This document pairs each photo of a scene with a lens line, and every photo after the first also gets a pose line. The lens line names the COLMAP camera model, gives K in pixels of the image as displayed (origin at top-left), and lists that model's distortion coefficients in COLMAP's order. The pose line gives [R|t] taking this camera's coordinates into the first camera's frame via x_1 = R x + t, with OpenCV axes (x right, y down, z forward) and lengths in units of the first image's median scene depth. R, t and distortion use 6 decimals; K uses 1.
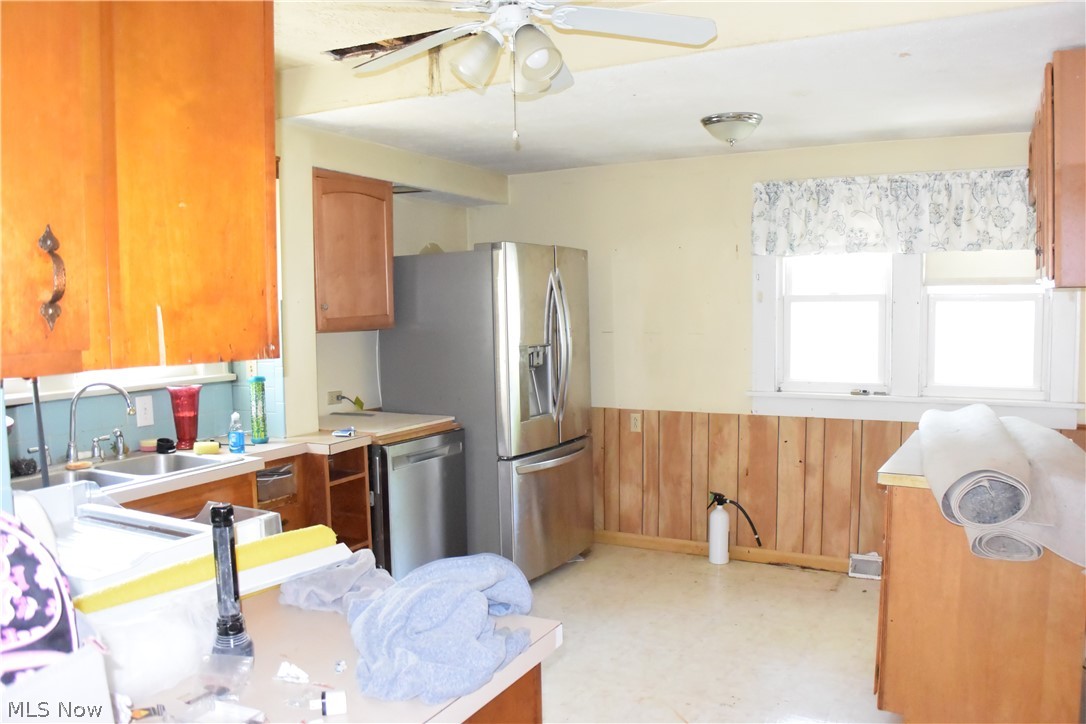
lens RADIAL K [[849.5, 0, 541.8], [0, 849.5, 365.2], [0, 0, 1]] dist [-0.139638, 0.089163]
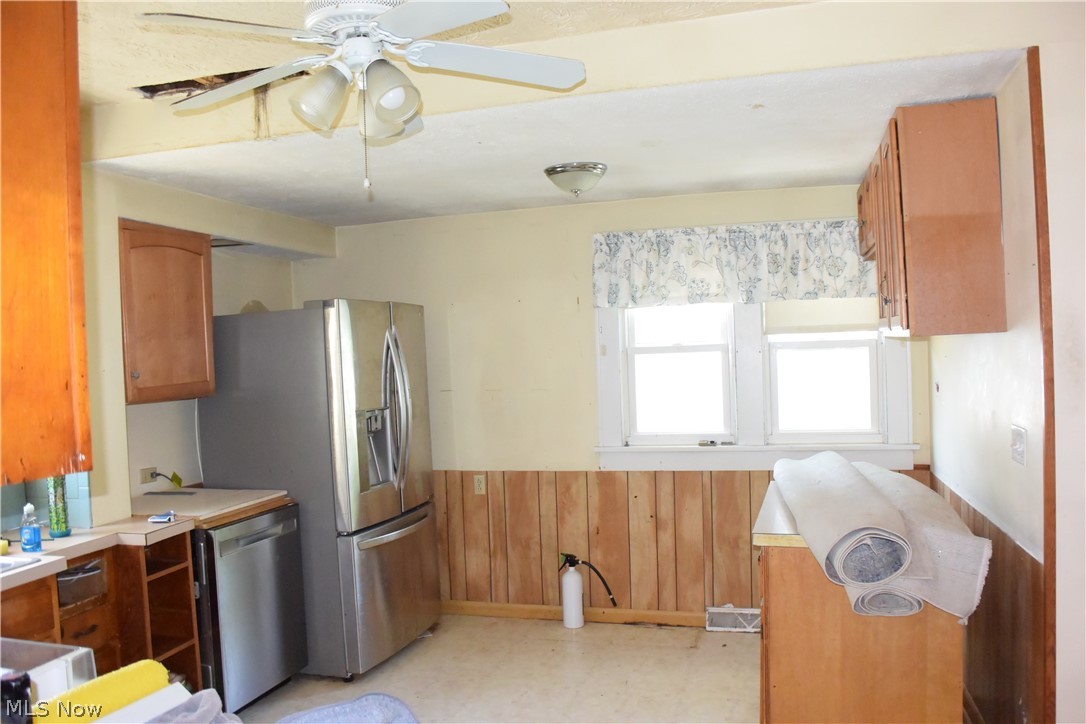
lens RADIAL K [[849.5, 0, 541.8], [0, 849.5, 365.2], [0, 0, 1]] dist [-0.139638, 0.089163]
pose [[0.976977, -0.027727, 0.211533, -0.023288], [0.039857, 0.997783, -0.053295, -0.016071], [-0.209587, 0.060499, 0.975917, 0.062195]]
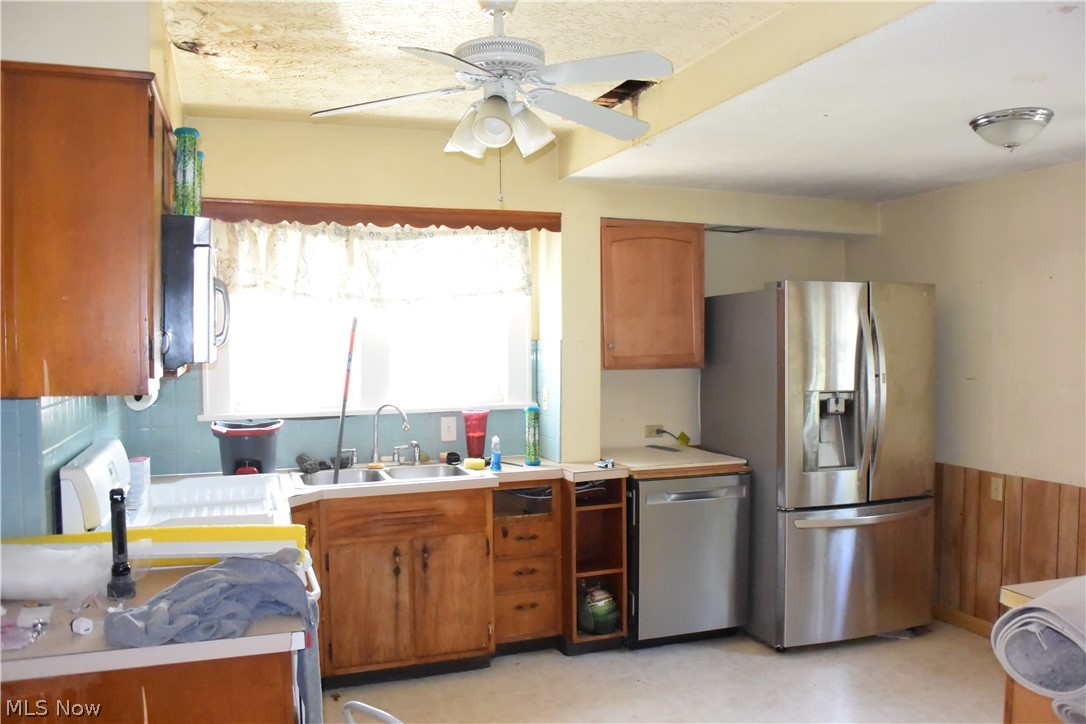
lens RADIAL K [[849.5, 0, 541.8], [0, 849.5, 365.2], [0, 0, 1]] dist [-0.139638, 0.089163]
pose [[0.745707, 0.029927, -0.665601, 0.391681], [-0.050907, 0.998630, -0.012132, -0.026417], [0.664326, 0.042931, 0.746209, 0.125225]]
